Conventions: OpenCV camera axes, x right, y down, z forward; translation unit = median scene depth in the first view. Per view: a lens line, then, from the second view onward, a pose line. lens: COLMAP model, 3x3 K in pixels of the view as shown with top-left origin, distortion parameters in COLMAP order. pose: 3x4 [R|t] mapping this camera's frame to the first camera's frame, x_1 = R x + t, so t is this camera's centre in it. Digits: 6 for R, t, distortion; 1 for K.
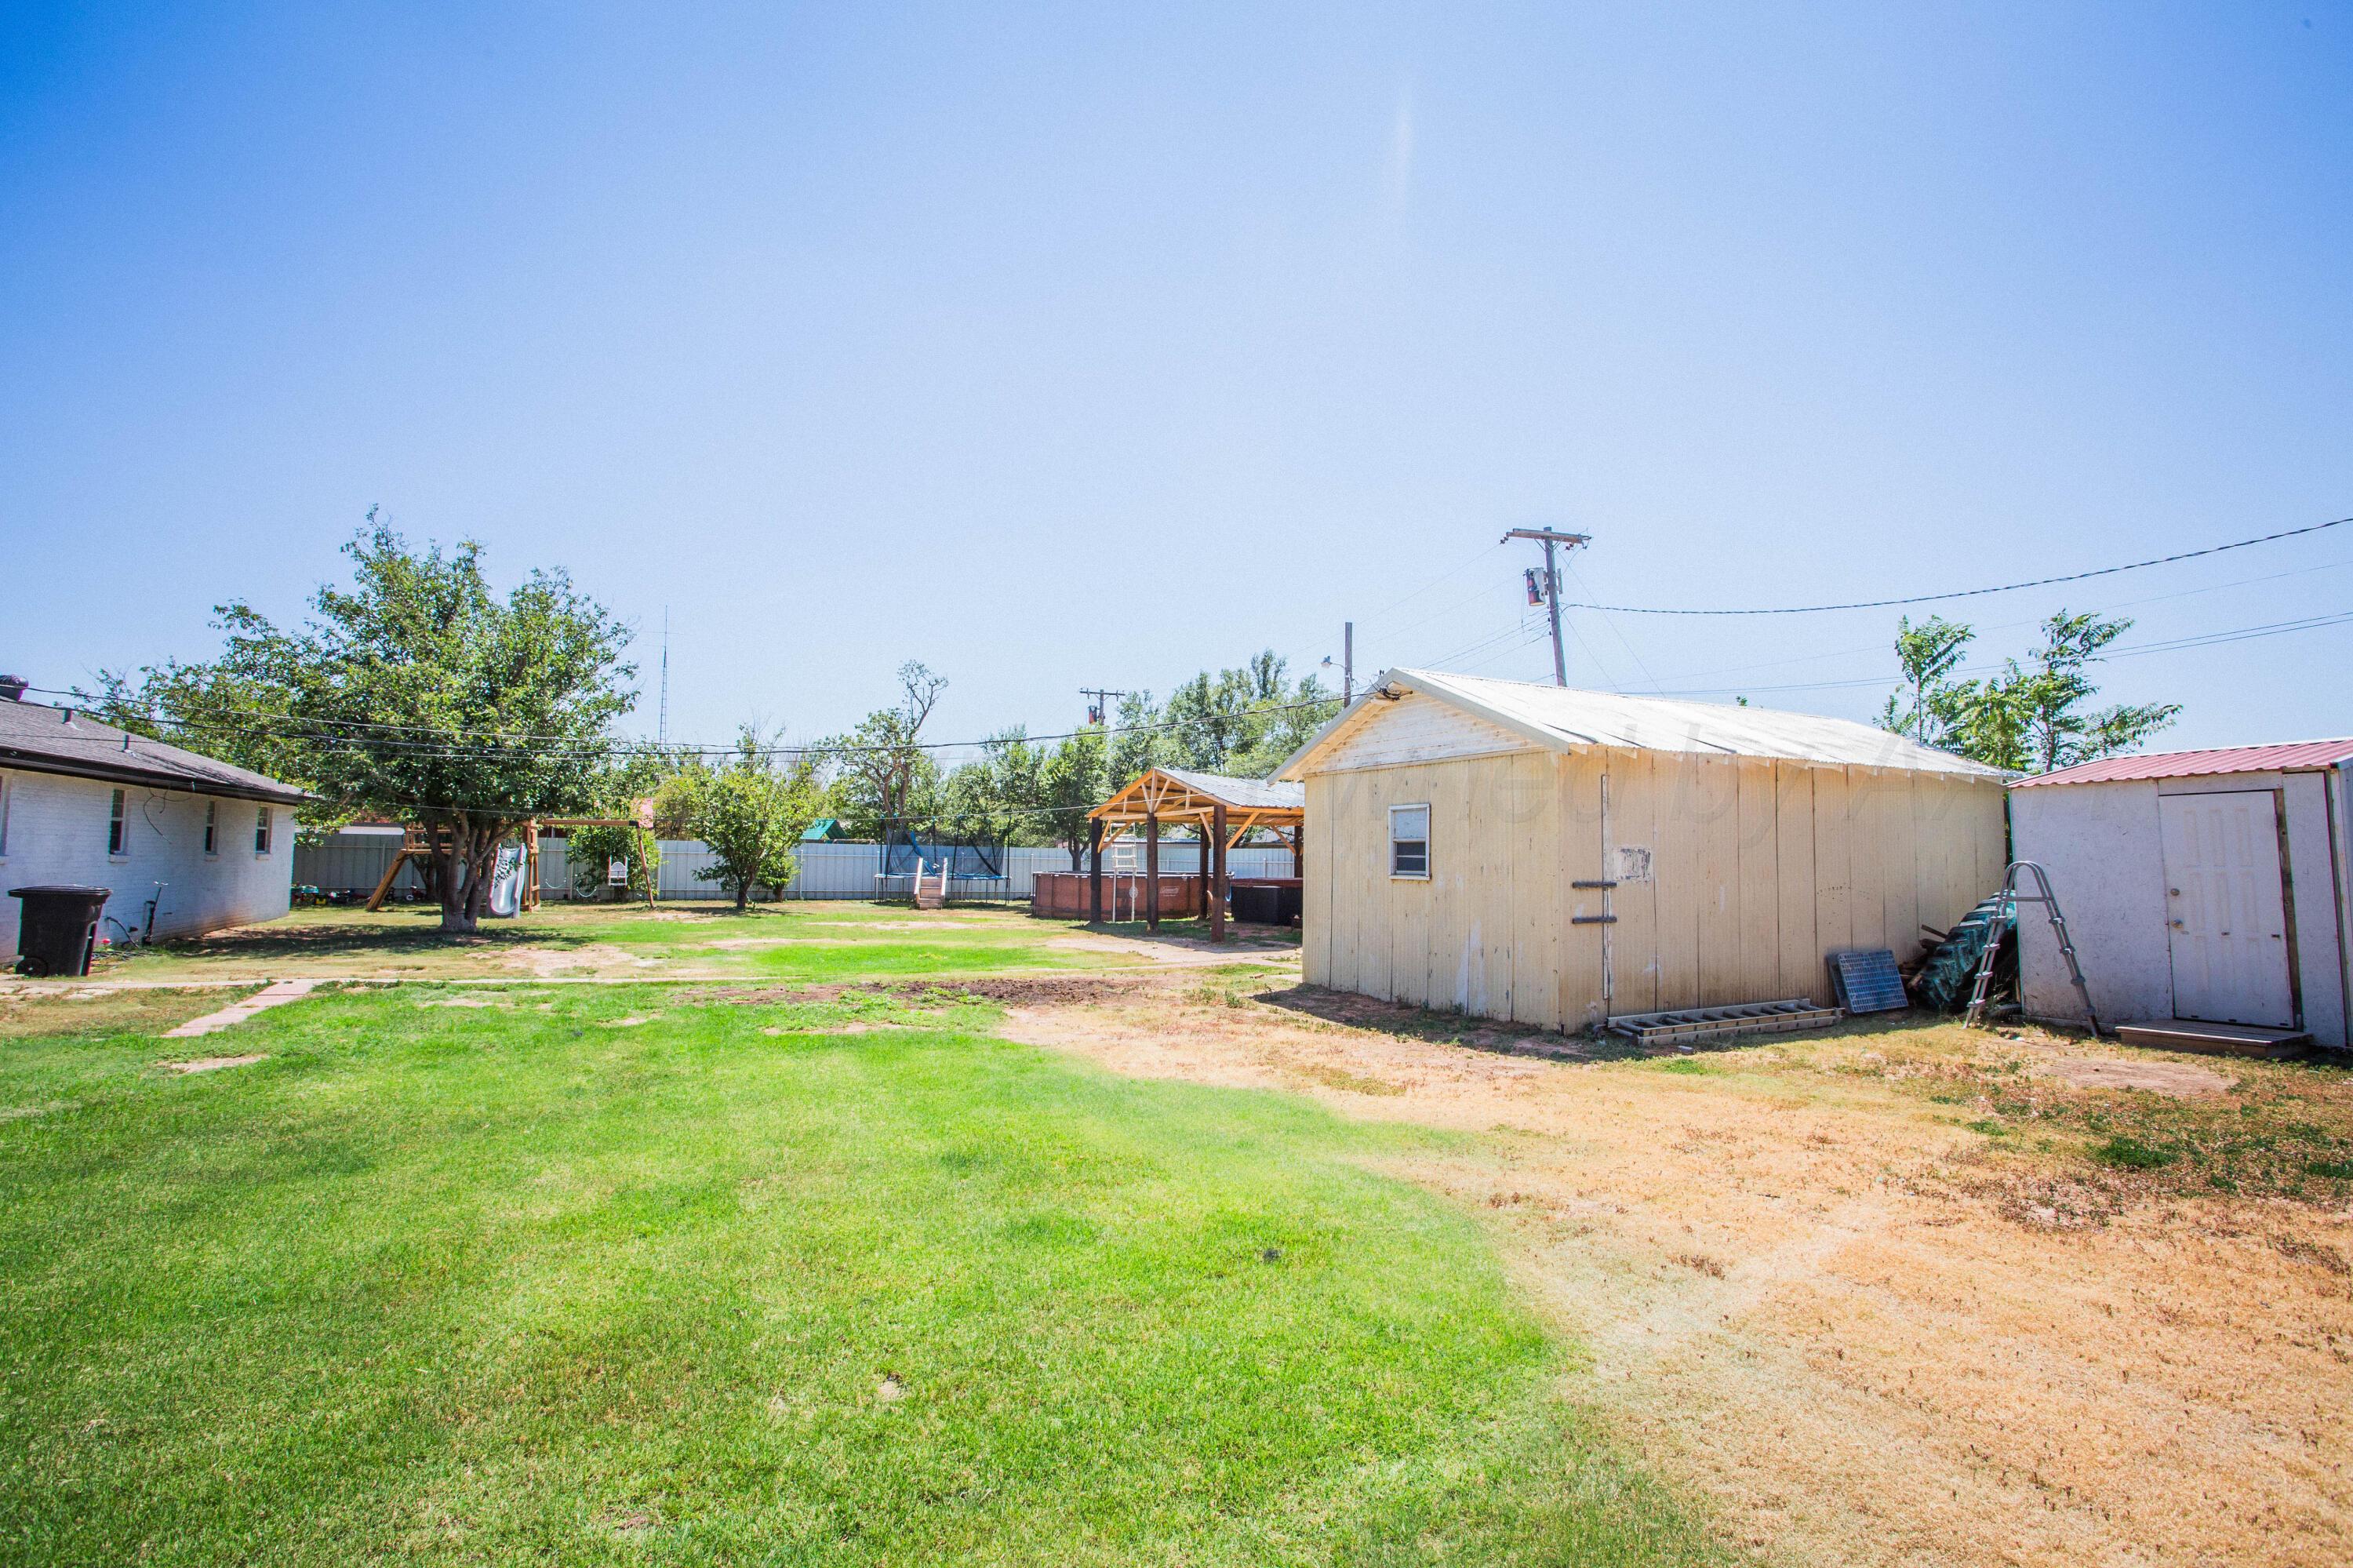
lens RADIAL K [[1178.3, 0, 1173.1], [0, 1178.3, 774.4], [0, 0, 1]] dist [-0.073944, 0.034490]
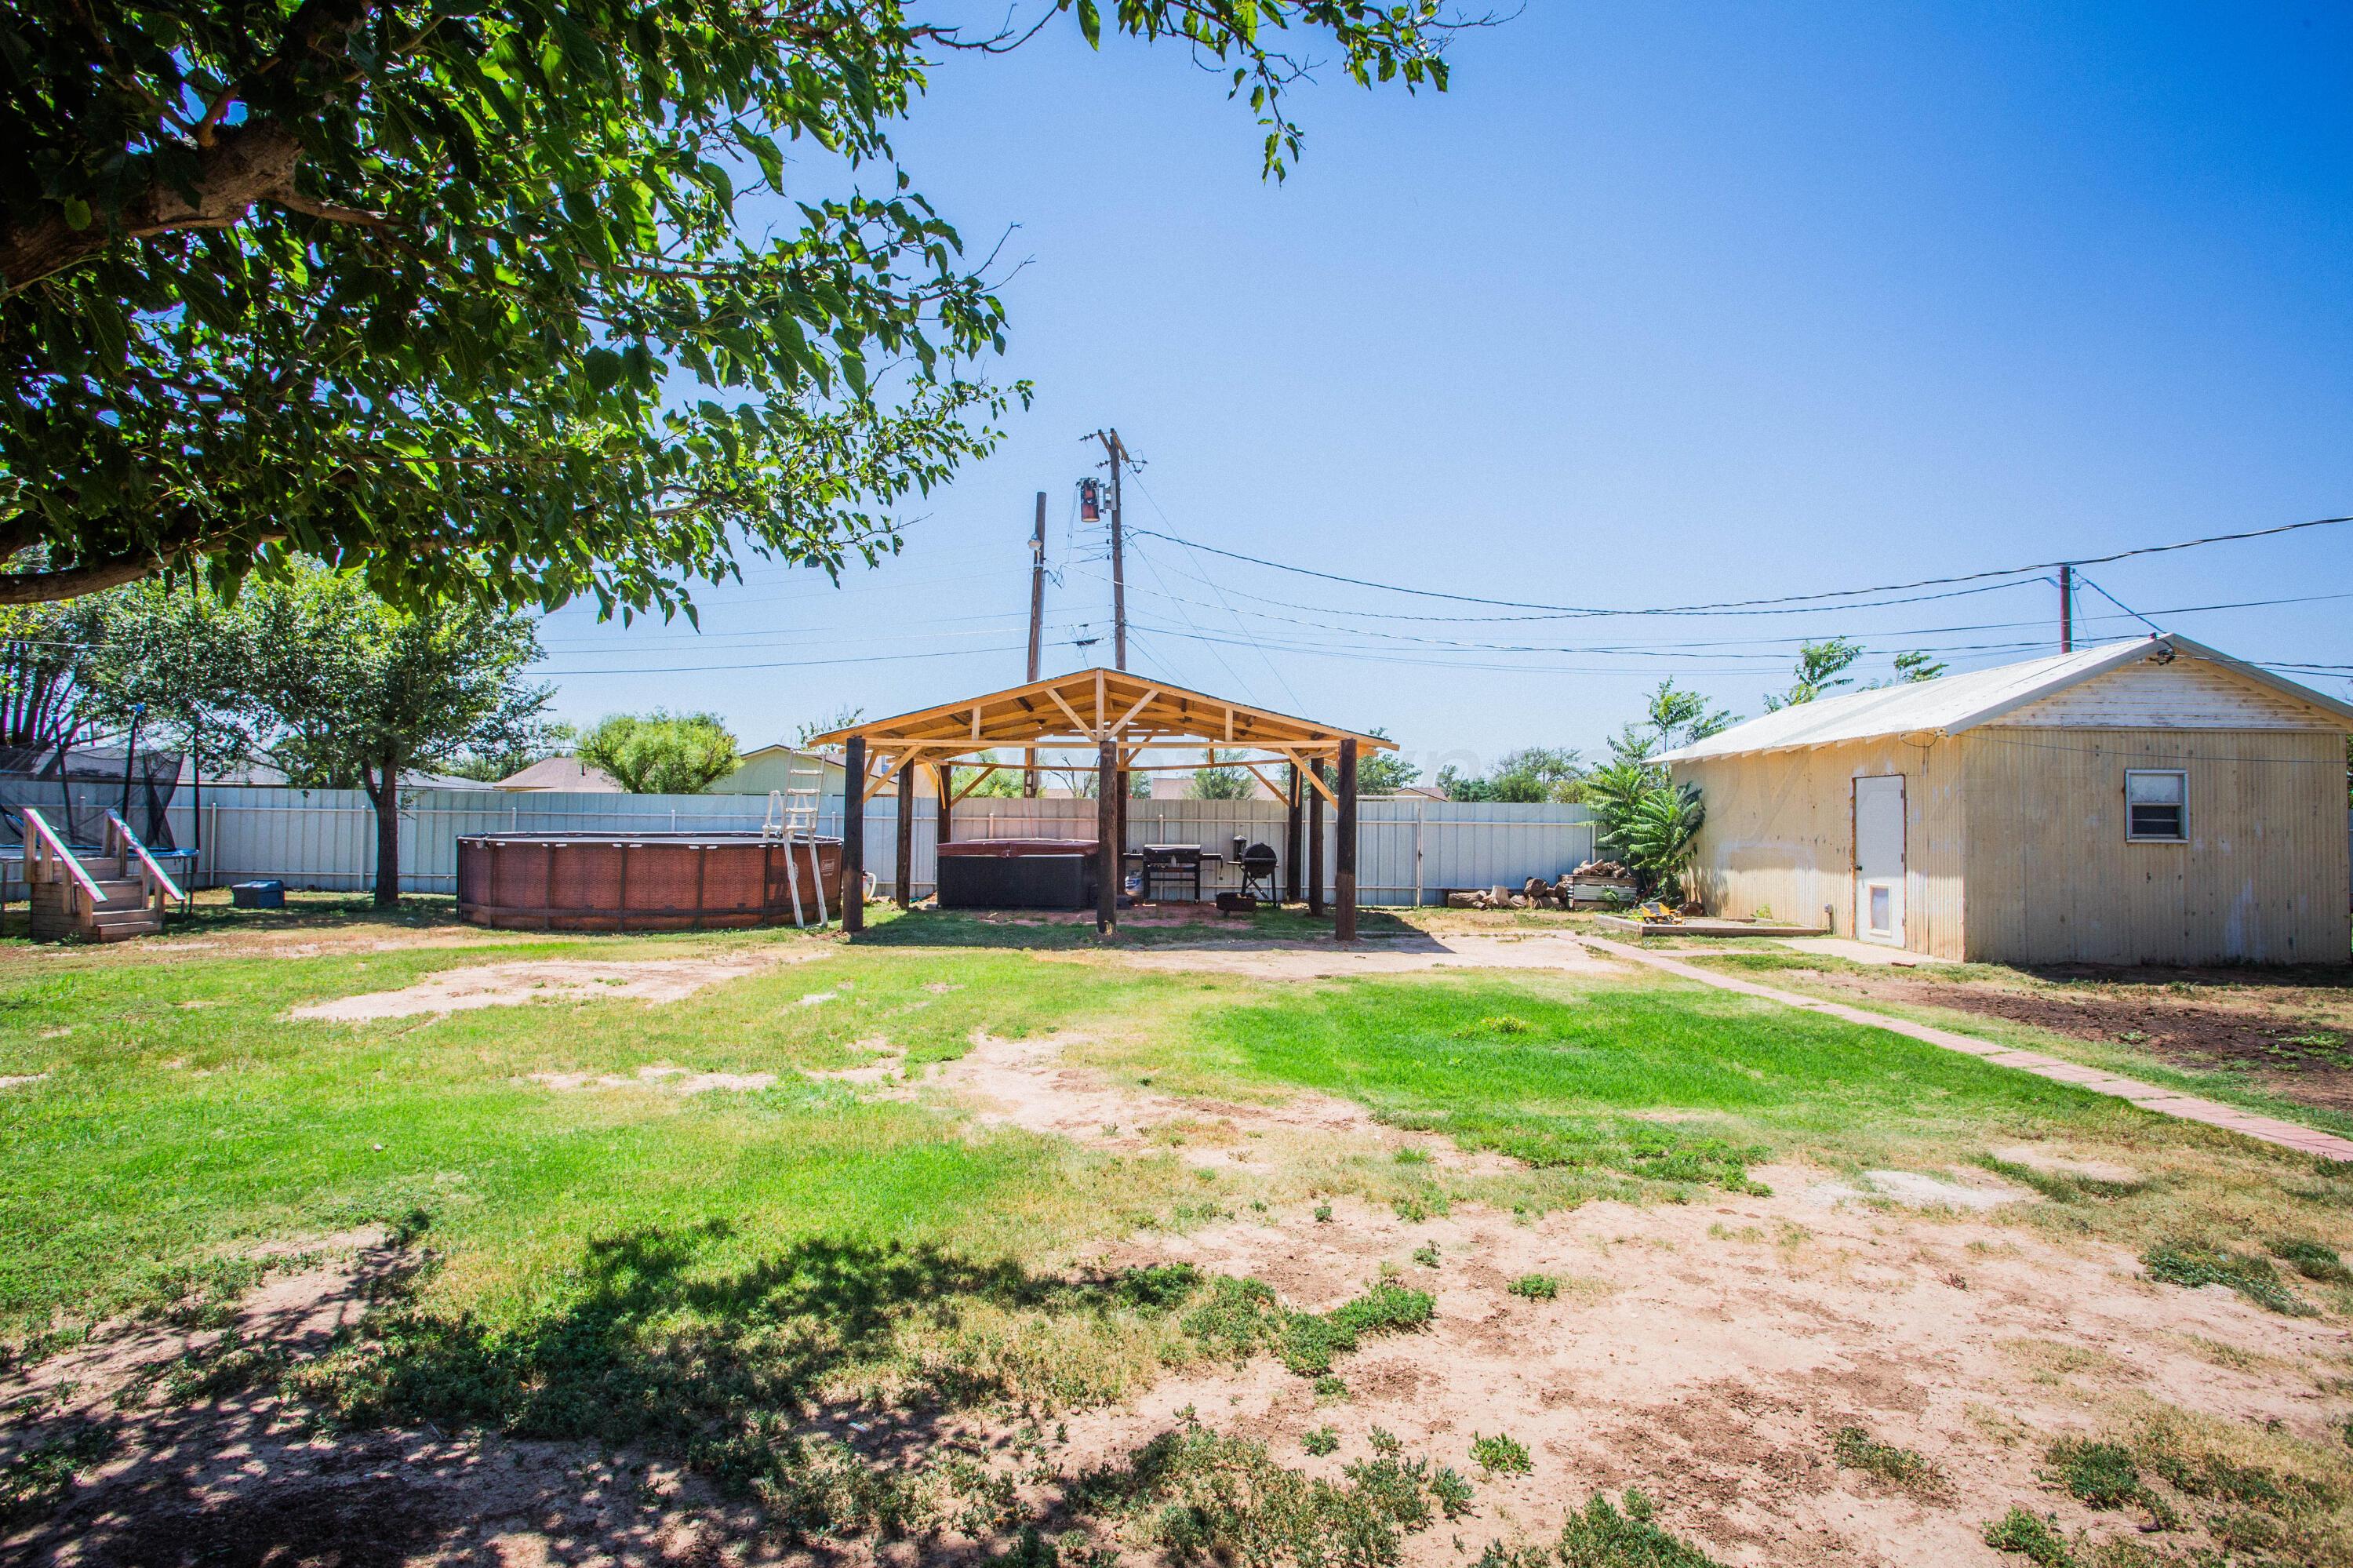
lens RADIAL K [[1178.3, 0, 1173.1], [0, 1178.3, 774.4], [0, 0, 1]] dist [-0.073944, 0.034490]
pose [[0.417209, 0.032745, 0.908221, -1.036091], [-0.070893, 0.997478, -0.003397, 0.092302], [-0.906041, -0.062969, 0.418478, 1.342735]]
